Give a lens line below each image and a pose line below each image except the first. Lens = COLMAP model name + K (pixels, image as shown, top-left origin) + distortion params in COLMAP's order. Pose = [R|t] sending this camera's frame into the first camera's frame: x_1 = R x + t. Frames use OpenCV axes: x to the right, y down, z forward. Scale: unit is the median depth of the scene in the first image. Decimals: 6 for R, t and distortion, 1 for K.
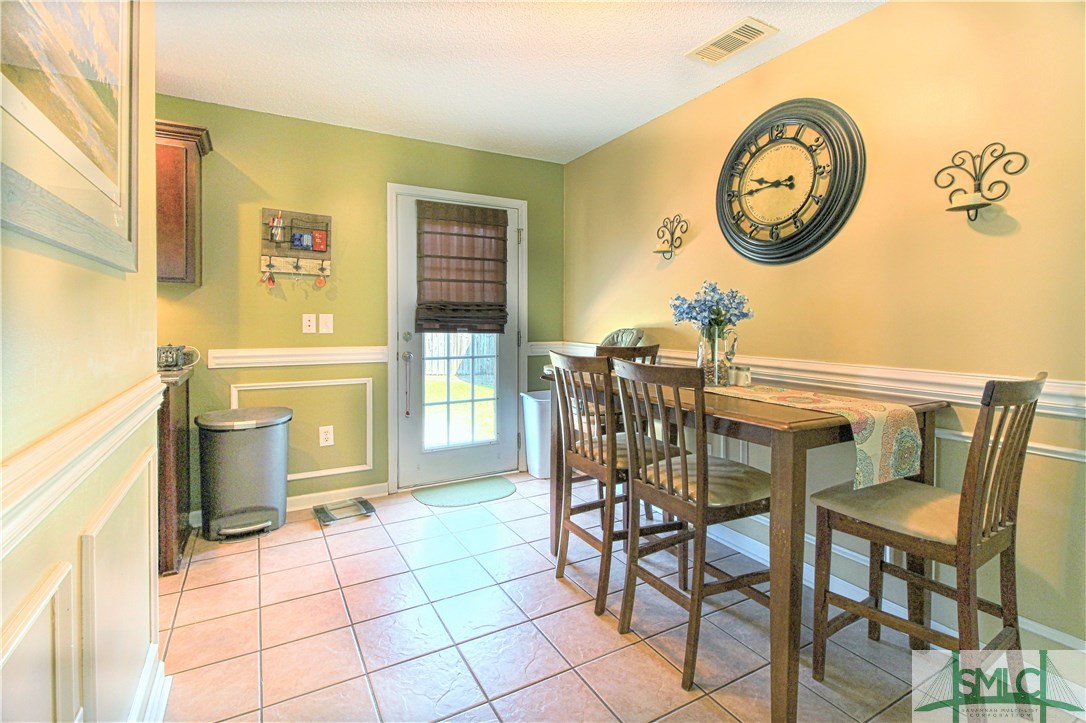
lens RADIAL K [[509.5, 0, 541.4], [0, 509.5, 329.0], [0, 0, 1]] dist [0.010898, 0.000101]
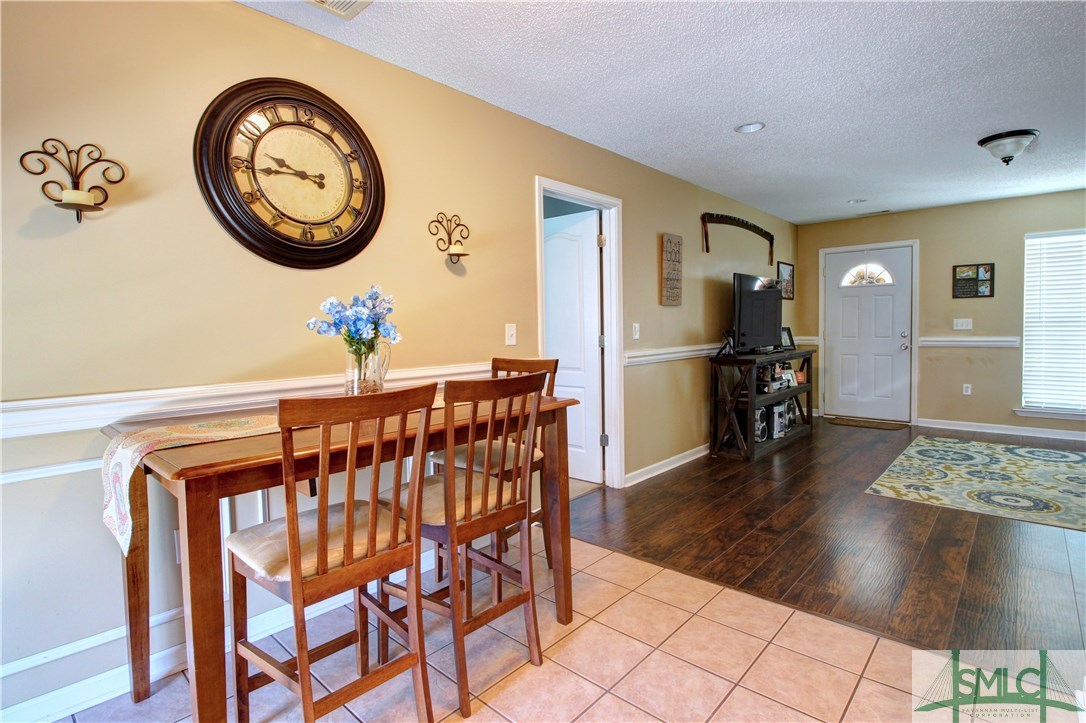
lens RADIAL K [[531.2, 0, 552.9], [0, 531.2, 346.2], [0, 0, 1]] dist [0.001992, -0.009535]
pose [[-0.323197, -0.037110, 0.945604, -0.555883], [0.032275, 0.998217, 0.050206, -0.028878], [-0.945781, 0.046746, -0.321423, 0.942199]]
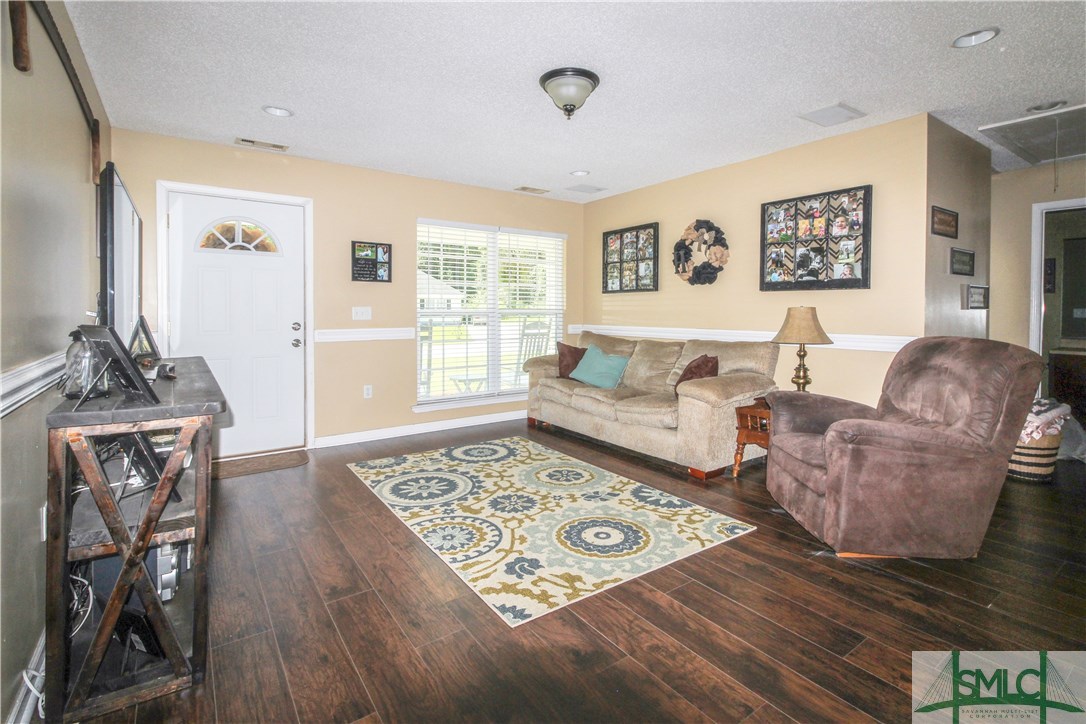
lens RADIAL K [[507.9, 0, 546.8], [0, 507.9, 315.5], [0, 0, 1]] dist [0.024017, -0.015806]
pose [[-0.994202, -0.007797, -0.107249, 0.682486], [-0.010907, 0.999536, 0.028440, 0.000408], [0.106977, 0.029445, -0.993825, 0.359470]]
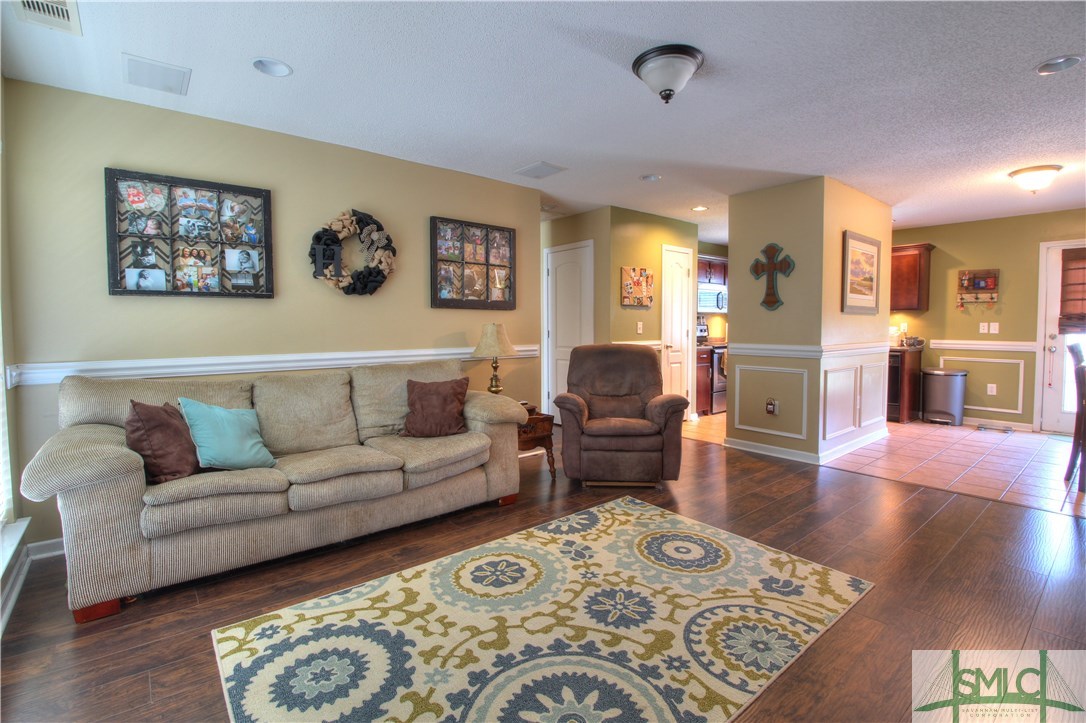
lens RADIAL K [[501.1, 0, 549.0], [0, 501.1, 347.5], [0, 0, 1]] dist [0.002001, -0.015648]
pose [[0.181852, 0.036978, -0.982630, 1.487748], [-0.014105, 0.999288, 0.034994, 0.028250], [0.983225, 0.007496, 0.182244, -1.274739]]
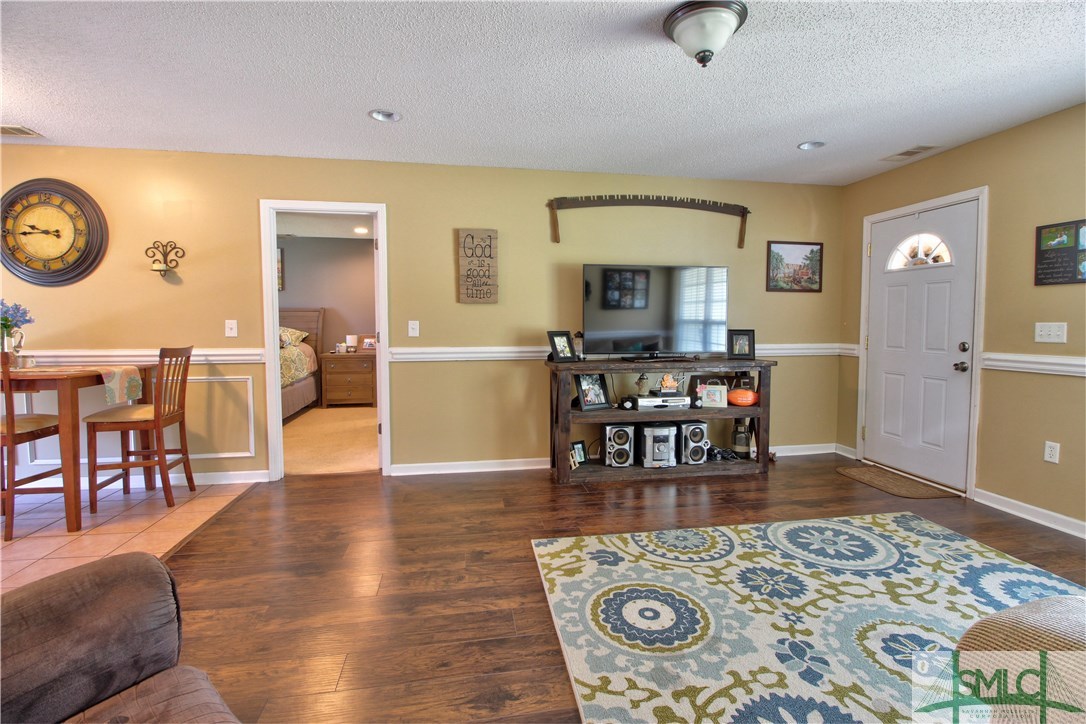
lens RADIAL K [[501.1, 0, 549.0], [0, 501.1, 348.0], [0, 0, 1]] dist [0.002001, -0.015648]
pose [[0.328460, -0.053004, 0.943030, -0.445864], [0.018586, 0.998594, 0.049653, 0.008259], [-0.944335, 0.001218, 0.328983, -0.885022]]
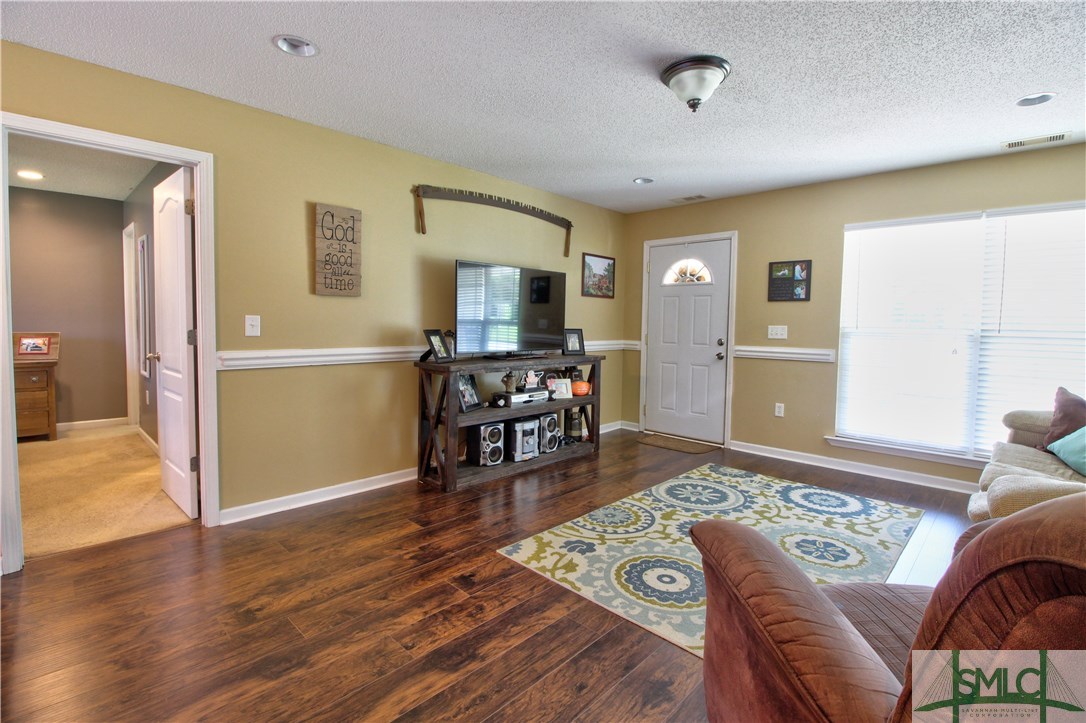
lens RADIAL K [[501.1, 0, 549.0], [0, 501.1, 347.5], [0, 0, 1]] dist [0.002001, -0.015648]
pose [[-0.294678, -0.059336, 0.953753, -0.447339], [-0.000992, 0.998089, 0.061788, -0.005930], [-0.955596, 0.017261, -0.294174, -0.237241]]
